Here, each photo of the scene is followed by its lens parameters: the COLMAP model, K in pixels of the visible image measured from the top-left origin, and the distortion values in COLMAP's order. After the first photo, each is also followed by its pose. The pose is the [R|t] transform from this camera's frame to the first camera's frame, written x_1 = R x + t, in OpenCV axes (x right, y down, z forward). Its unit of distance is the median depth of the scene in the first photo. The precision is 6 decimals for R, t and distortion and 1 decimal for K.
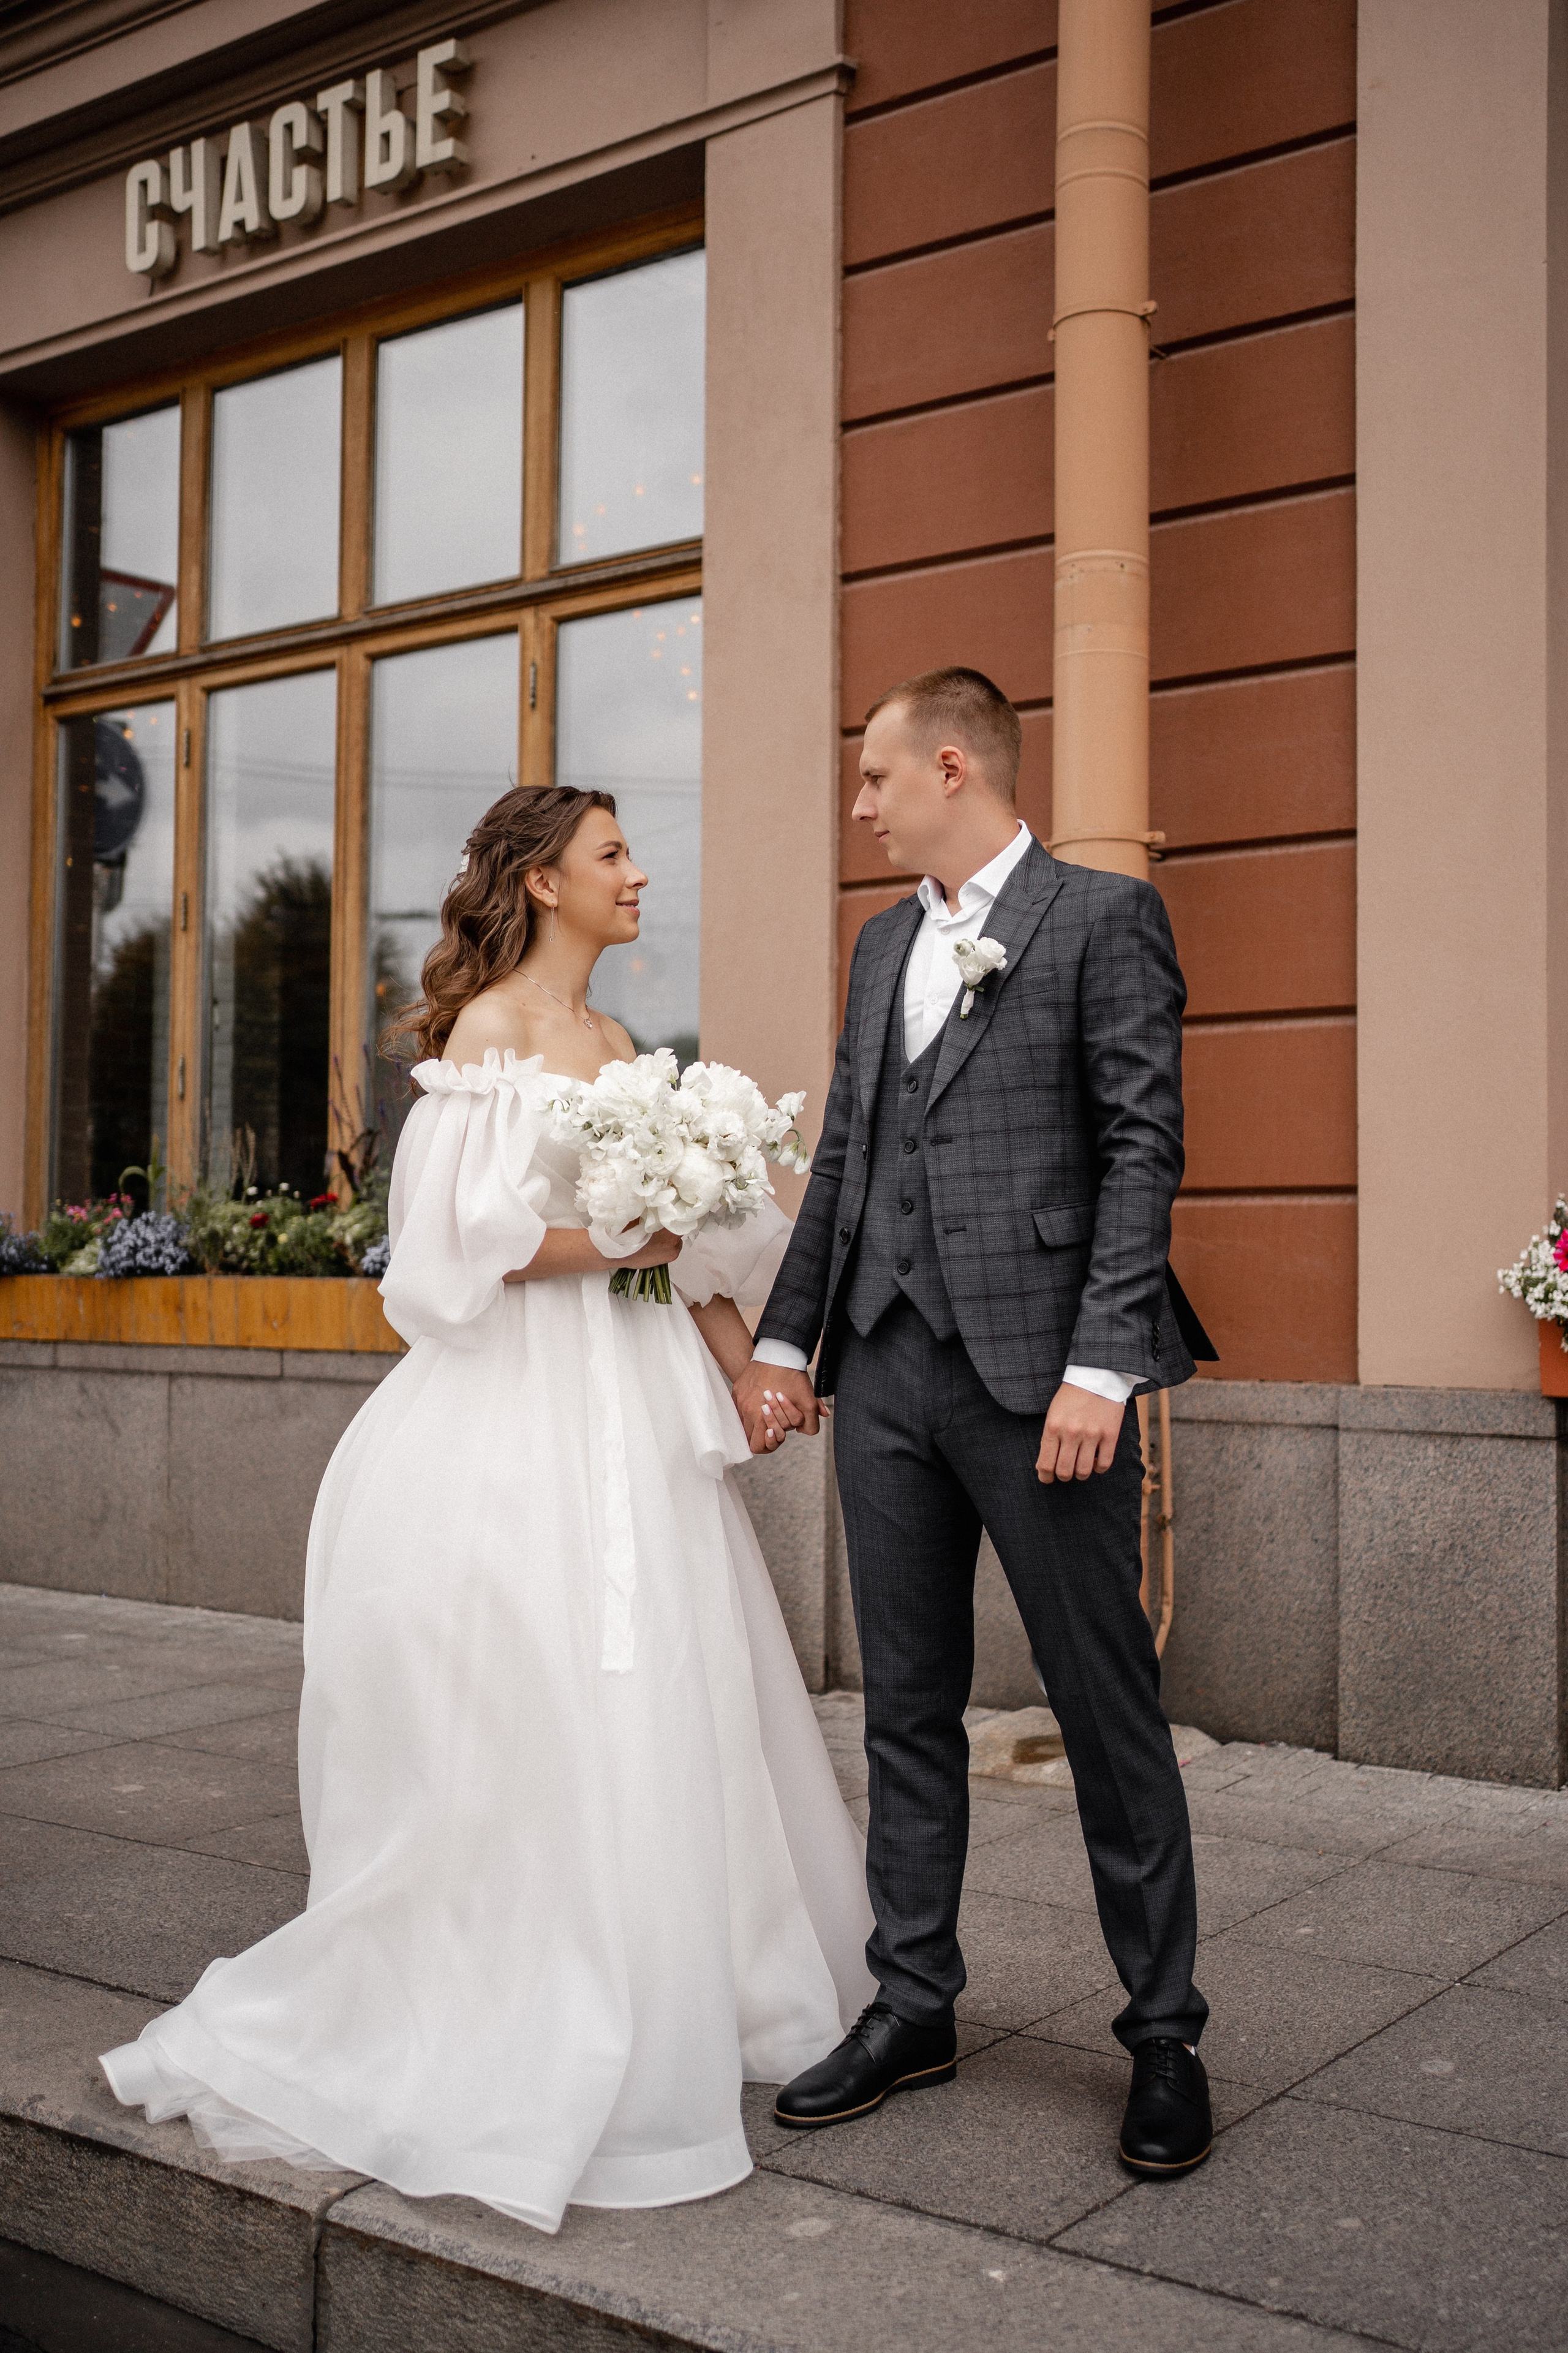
lens RADIAL K [[2617.5, 0, 774.8], [0, 2617.5, 1166.6], [0, 0, 1]] dist [0.046886, 0.000000]
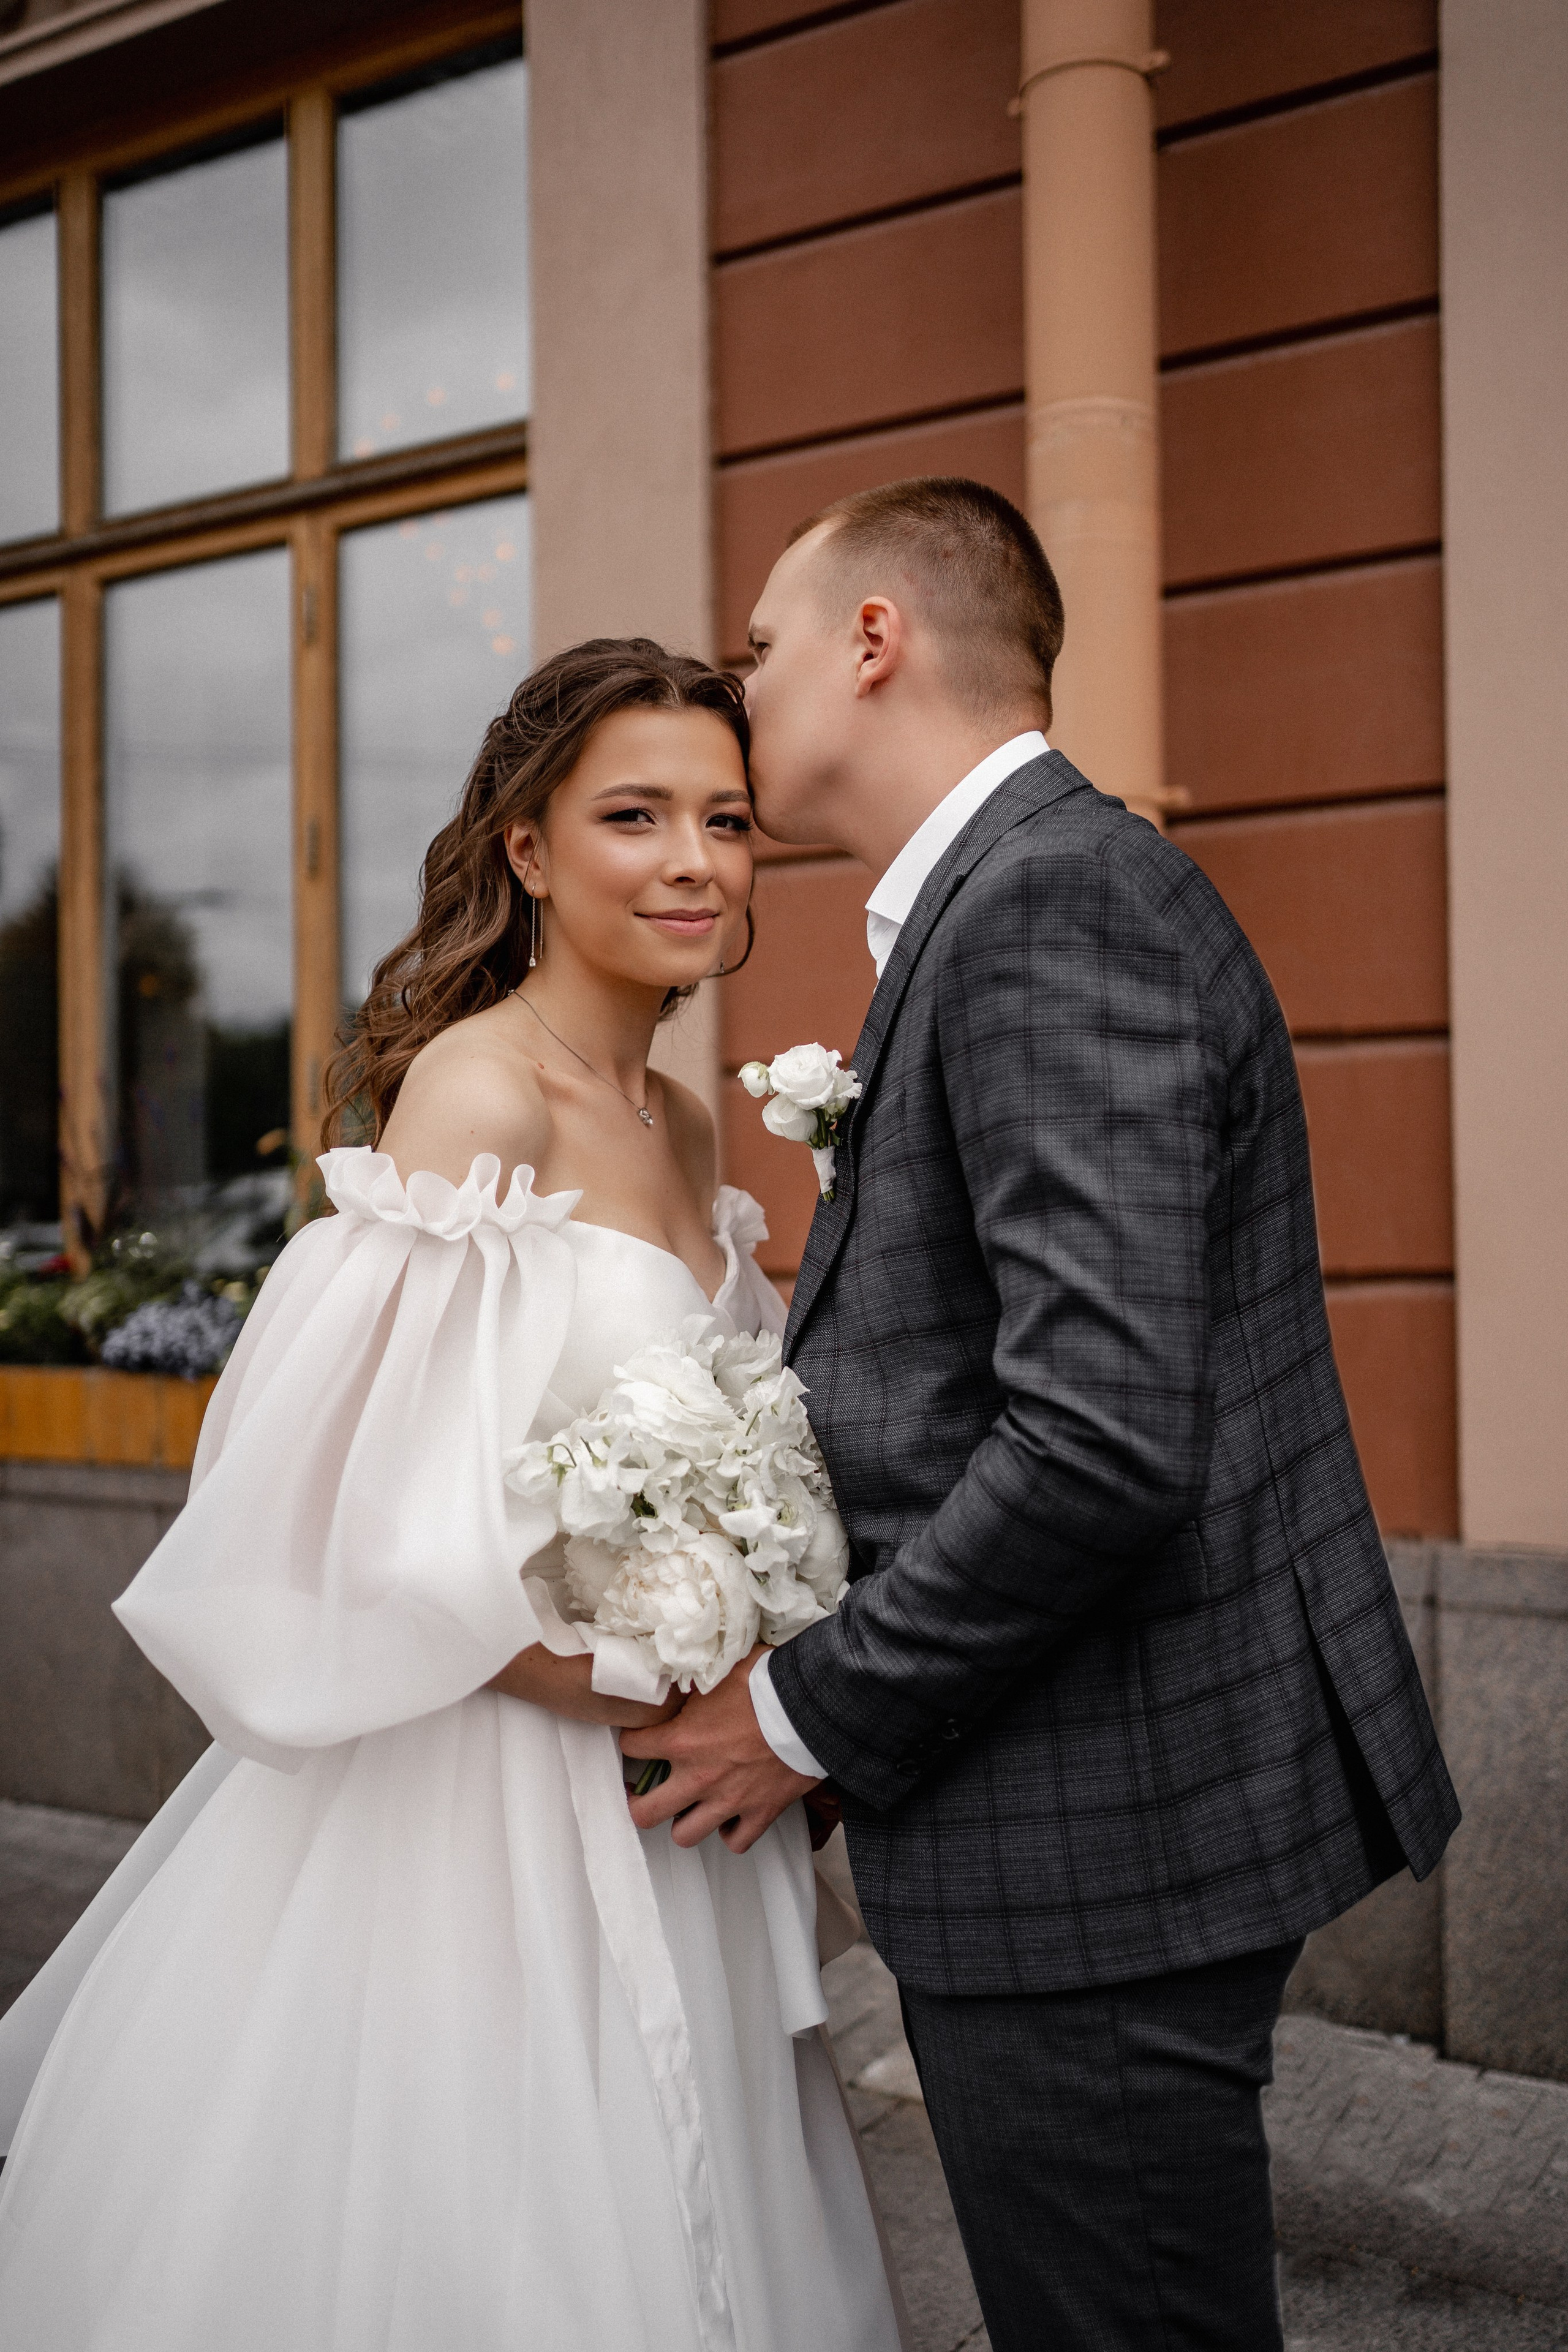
lens RADIAL K [[2616.6, 0, 795.3], [0, 2616.6, 1194.2], [0, 0, 1]] dist [0.046886, 0.000000]
pose [[0.996290, -0.017199, 0.084323, -0.019523], [0.015758, 0.999719, 0.017722, -0.025202], [-0.084604, -0.016328, 0.996281, 0.235988]]
